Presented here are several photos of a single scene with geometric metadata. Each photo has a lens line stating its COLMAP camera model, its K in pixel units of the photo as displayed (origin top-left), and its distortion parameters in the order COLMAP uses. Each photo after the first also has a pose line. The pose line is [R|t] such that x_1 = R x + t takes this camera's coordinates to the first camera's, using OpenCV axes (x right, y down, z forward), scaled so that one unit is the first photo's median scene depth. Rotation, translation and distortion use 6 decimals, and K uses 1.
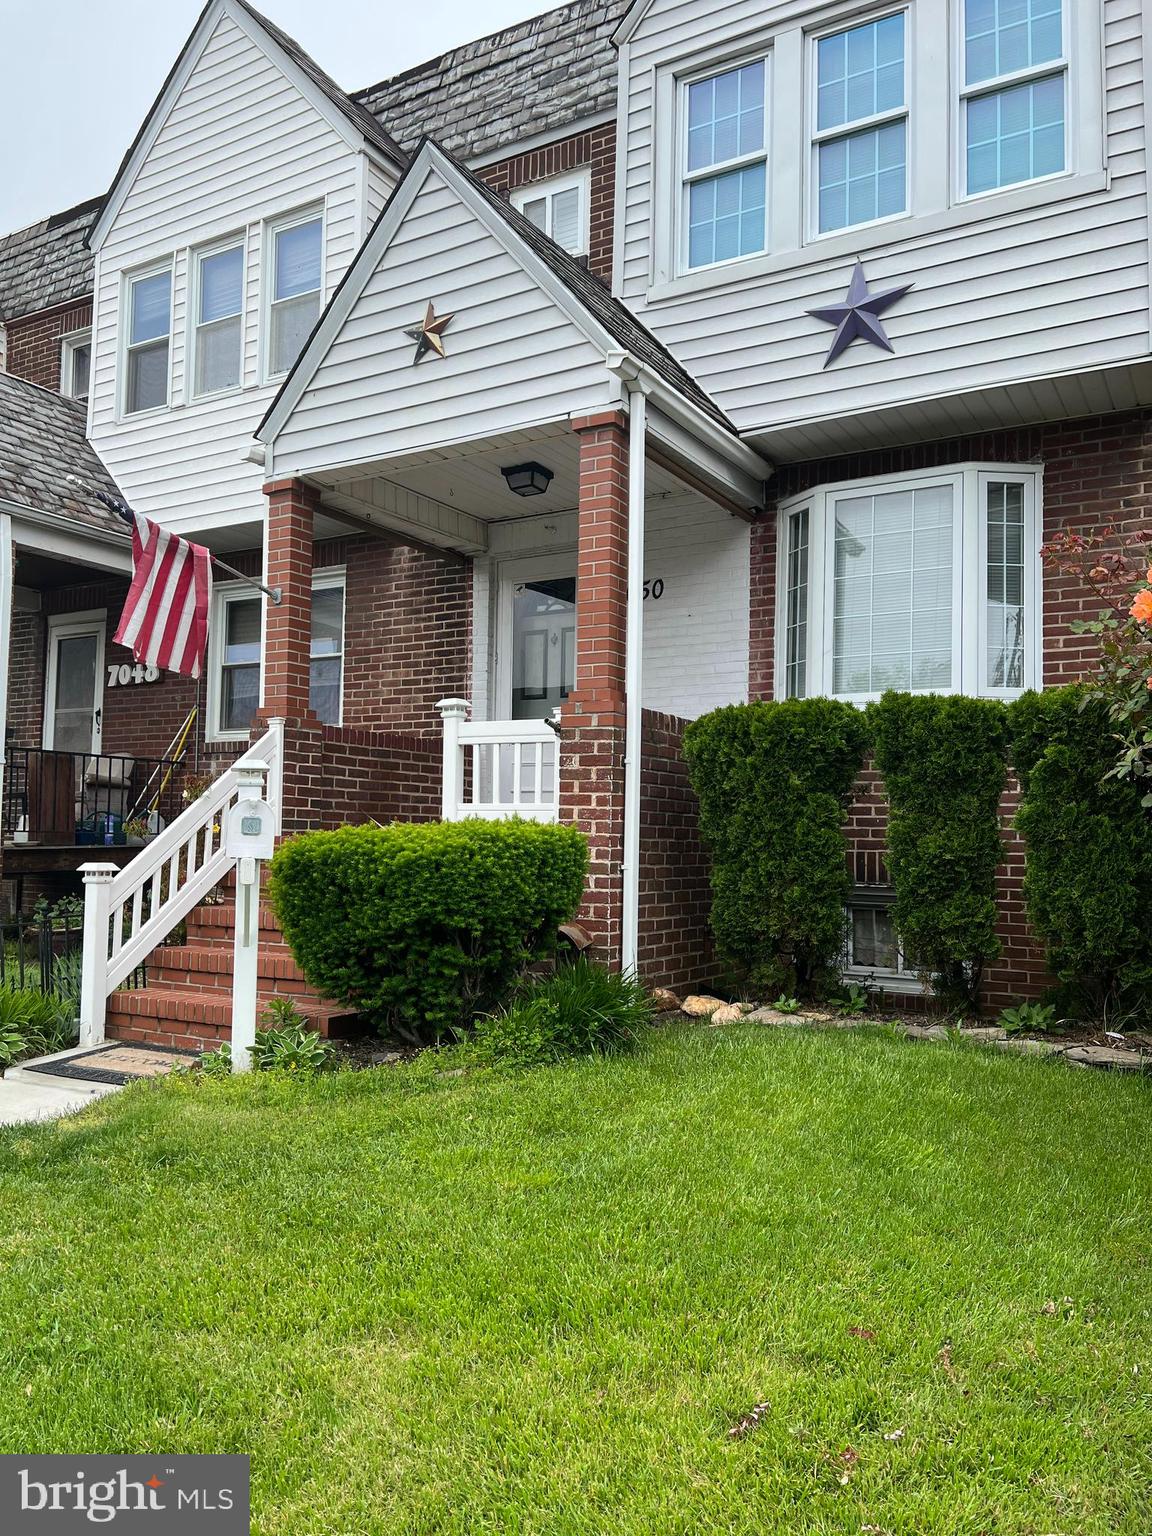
lens RADIAL K [[1151.5, 0, 572.8], [0, 1151.5, 774.2], [0, 0, 1]] dist [0.024978, -0.030854]
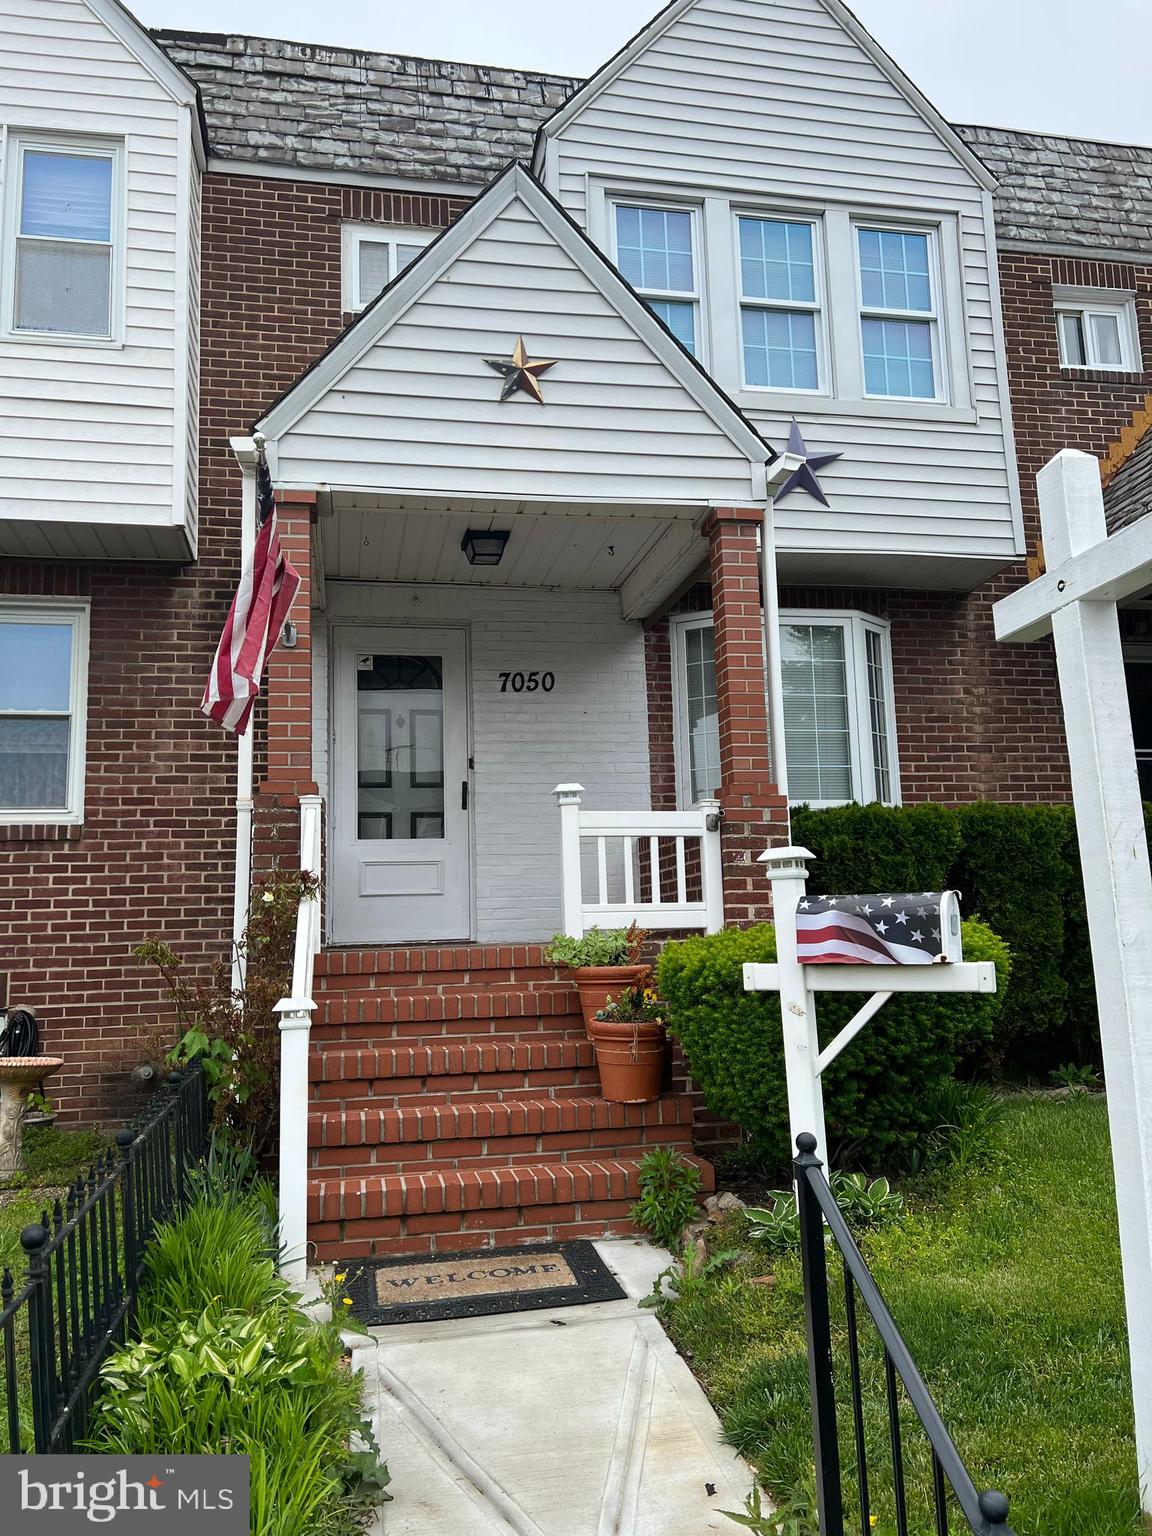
lens RADIAL K [[1151.5, 0, 575.2], [0, 1151.5, 772.9], [0, 0, 1]] dist [0.024978, -0.030854]
pose [[0.748146, 0.065236, 0.660320, -0.570901], [-0.000638, 0.995226, -0.097599, 0.009525], [-0.663534, 0.072597, 0.744615, 0.290829]]
